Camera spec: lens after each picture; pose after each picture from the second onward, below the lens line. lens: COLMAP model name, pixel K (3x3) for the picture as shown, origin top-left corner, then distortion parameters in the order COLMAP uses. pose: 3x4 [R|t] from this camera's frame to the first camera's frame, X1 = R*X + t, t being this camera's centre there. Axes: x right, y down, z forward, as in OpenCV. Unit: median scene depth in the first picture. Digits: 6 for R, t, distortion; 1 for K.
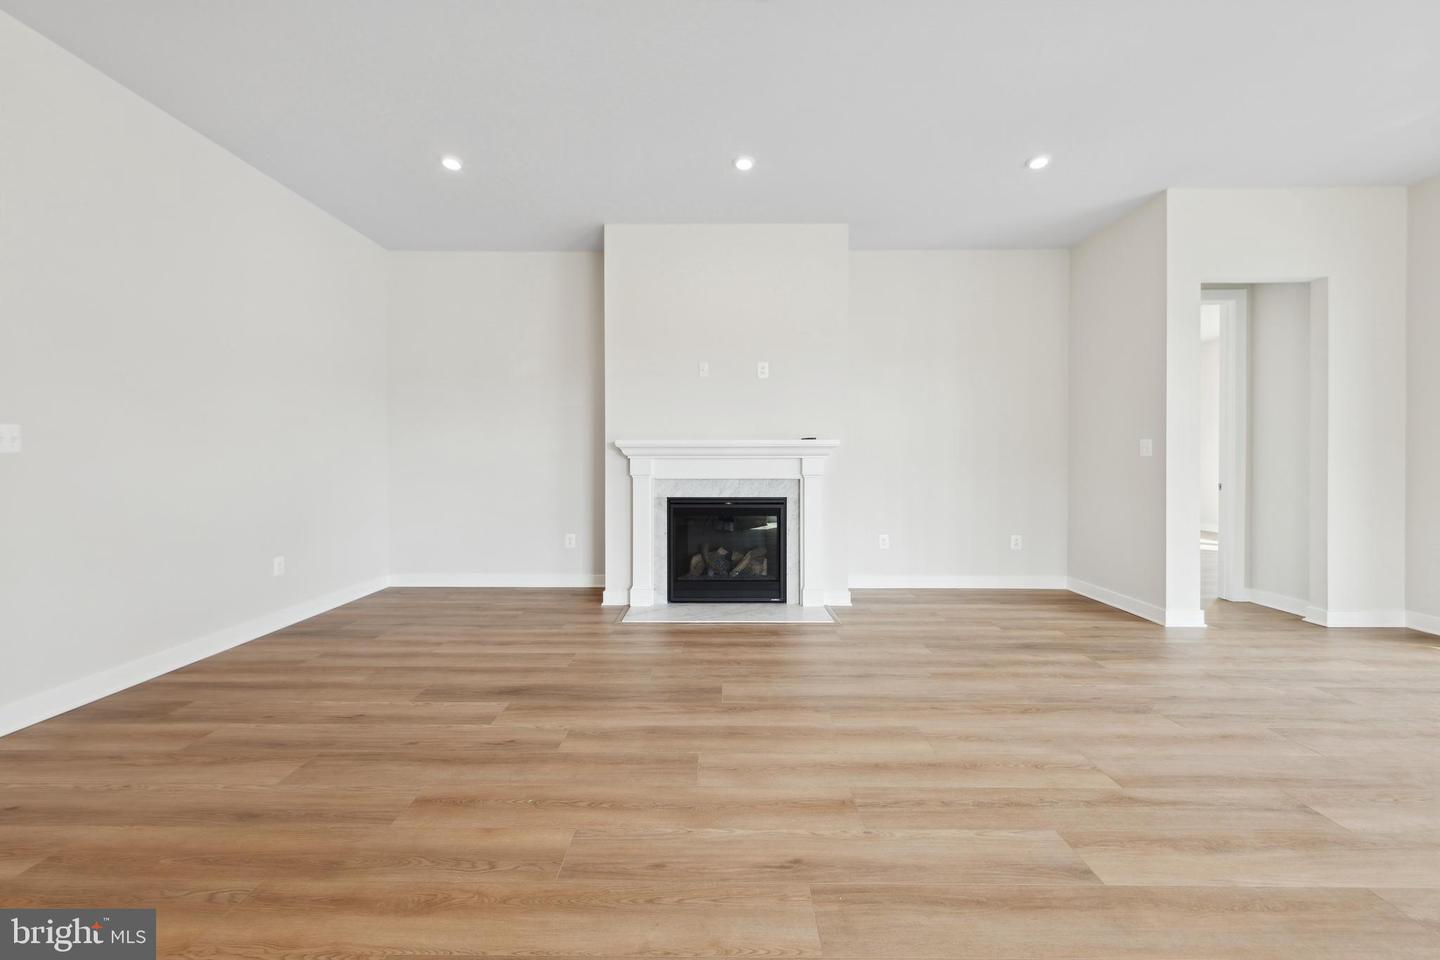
lens RADIAL K [[565.3, 0, 705.9], [0, 565.3, 465.2], [0, 0, 1]] dist [-0.000198, -0.000134]
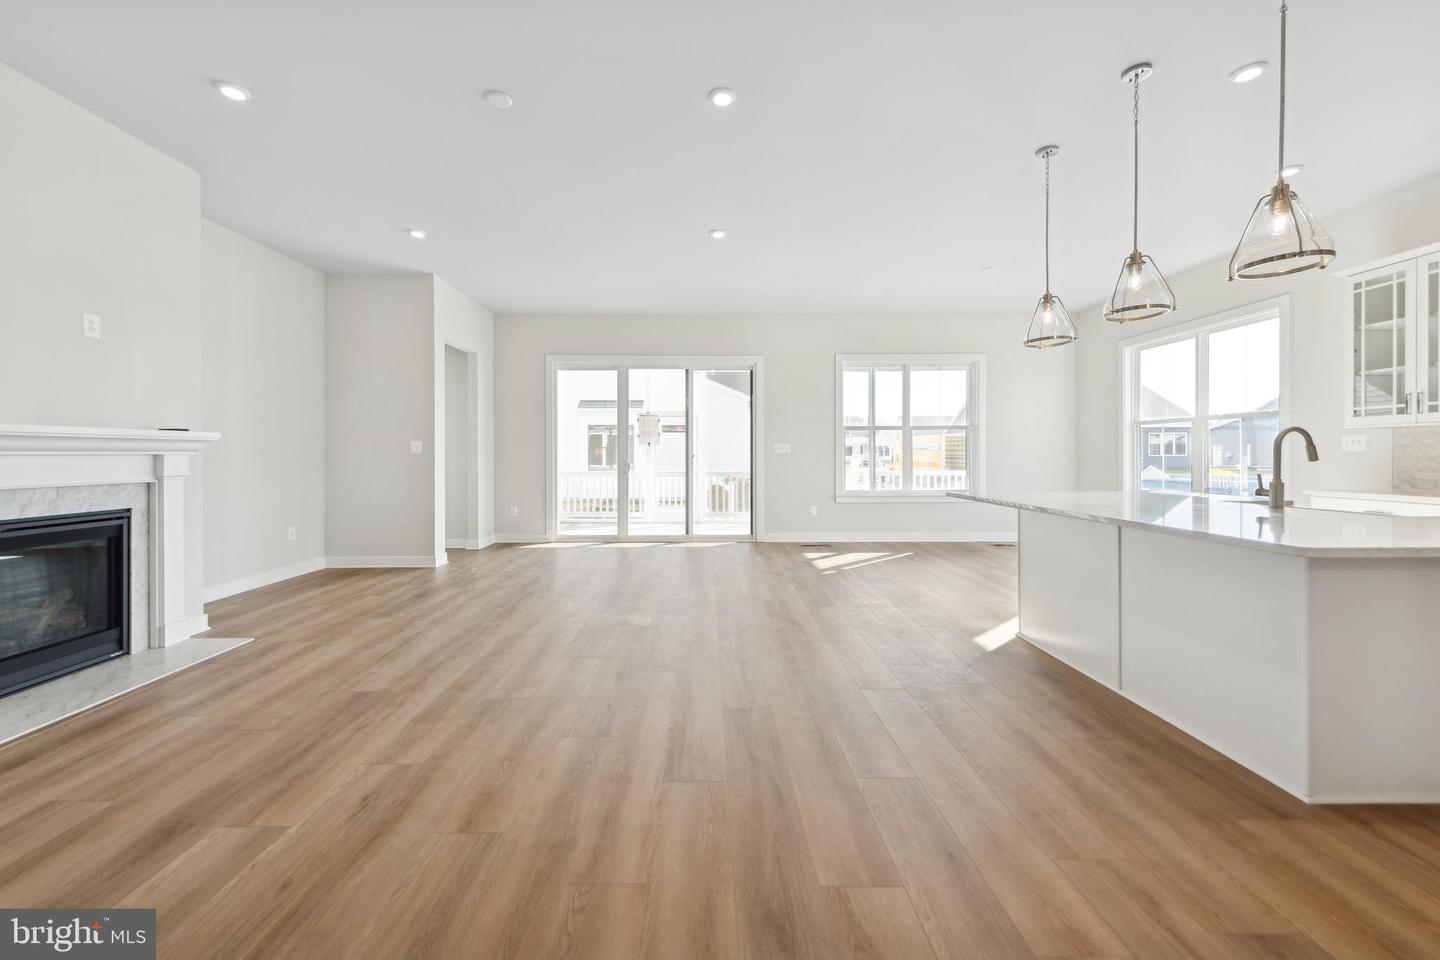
lens RADIAL K [[581.9, 0, 721.5], [0, 581.9, 455.7], [0, 0, 1]] dist [0.002581, 0.000279]
pose [[-0.044819, -0.001201, 0.998994, -1.050871], [0.012207, 0.999924, 0.001750, -0.004594], [-0.998921, 0.012273, -0.044801, 0.443987]]
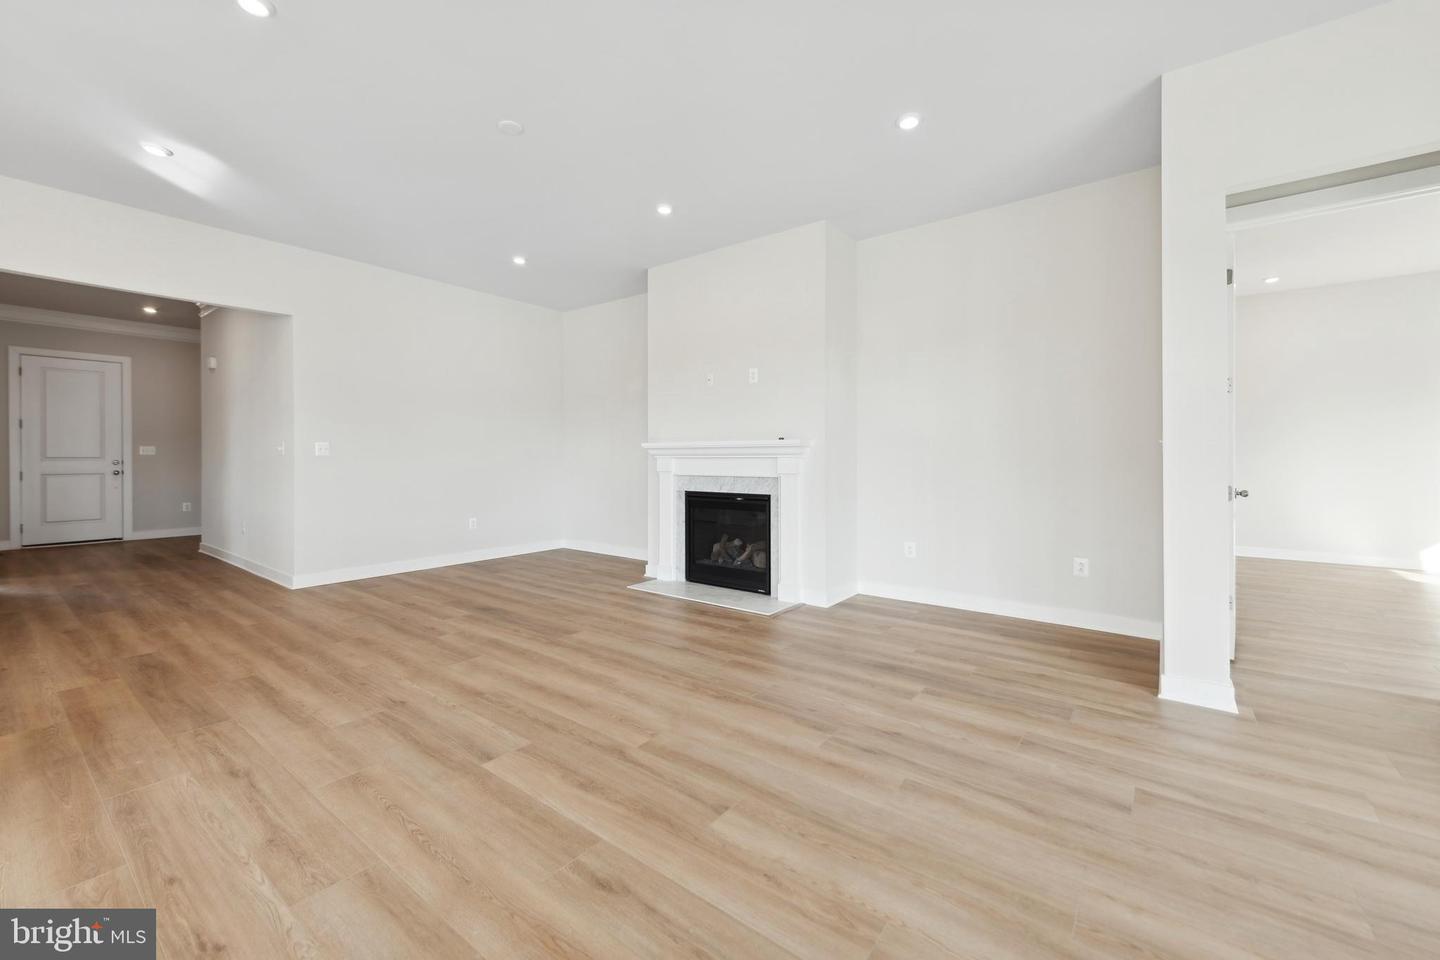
lens RADIAL K [[575.4, 0, 696.7], [0, 575.4, 461.9], [0, 0, 1]] dist [0.004550, -0.000113]
pose [[0.795451, 0.006255, -0.605986, 1.114624], [-0.008601, 0.999963, -0.000969, -0.003233], [0.605957, 0.005983, 0.795475, 0.106736]]
